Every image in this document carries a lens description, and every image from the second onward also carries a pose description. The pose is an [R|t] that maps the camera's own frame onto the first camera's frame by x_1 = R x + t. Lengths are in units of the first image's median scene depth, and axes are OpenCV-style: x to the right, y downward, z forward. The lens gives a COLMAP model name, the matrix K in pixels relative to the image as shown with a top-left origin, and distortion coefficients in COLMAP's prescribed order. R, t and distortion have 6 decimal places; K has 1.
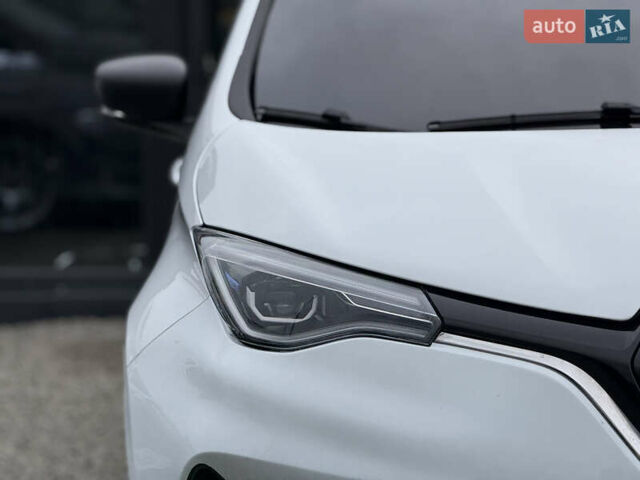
lens RADIAL K [[2333.5, 0, 320.0], [0, 2333.5, 240.0], [0, 0, 1]] dist [-0.153830, 24.265760]
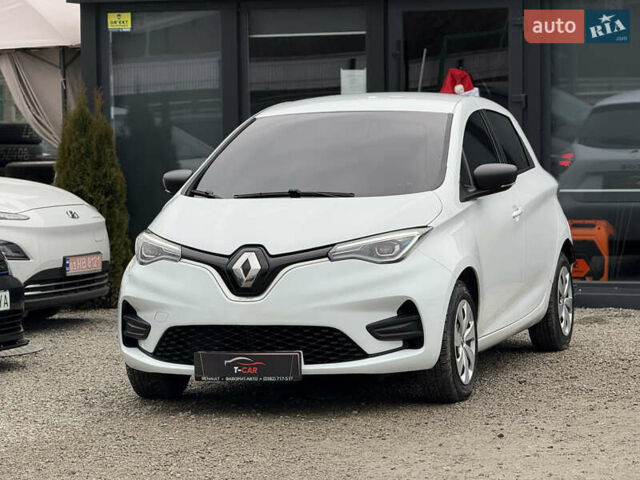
lens RADIAL K [[2333.5, 0, 320.0], [0, 2333.5, 240.0], [0, 0, 1]] dist [-0.153830, 24.265760]
pose [[0.950301, 0.012184, -0.311094, 1.198066], [-0.022486, 0.999310, -0.029549, 0.100886], [0.310520, 0.035076, 0.949920, -1.971057]]
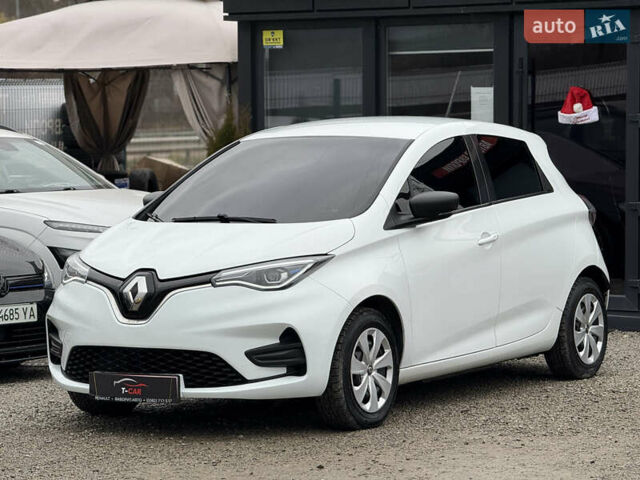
lens RADIAL K [[2333.5, 0, 320.0], [0, 2333.5, 240.0], [0, 0, 1]] dist [-0.153830, 24.265760]
pose [[0.847130, 0.032552, -0.530388, 2.029773], [-0.050007, 0.998576, -0.018584, 0.025851], [0.529027, 0.042266, 0.847552, -1.622754]]
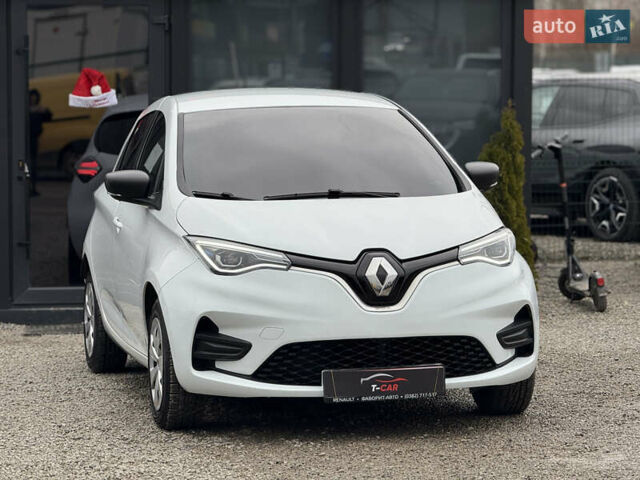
lens RADIAL K [[2333.5, 0, 320.0], [0, 2333.5, 240.0], [0, 0, 1]] dist [-0.153830, 24.265760]
pose [[0.978107, -0.008652, 0.207921, -0.493560], [0.017934, 0.998923, -0.042798, 0.125409], [-0.207327, 0.045589, 0.977209, -1.771120]]
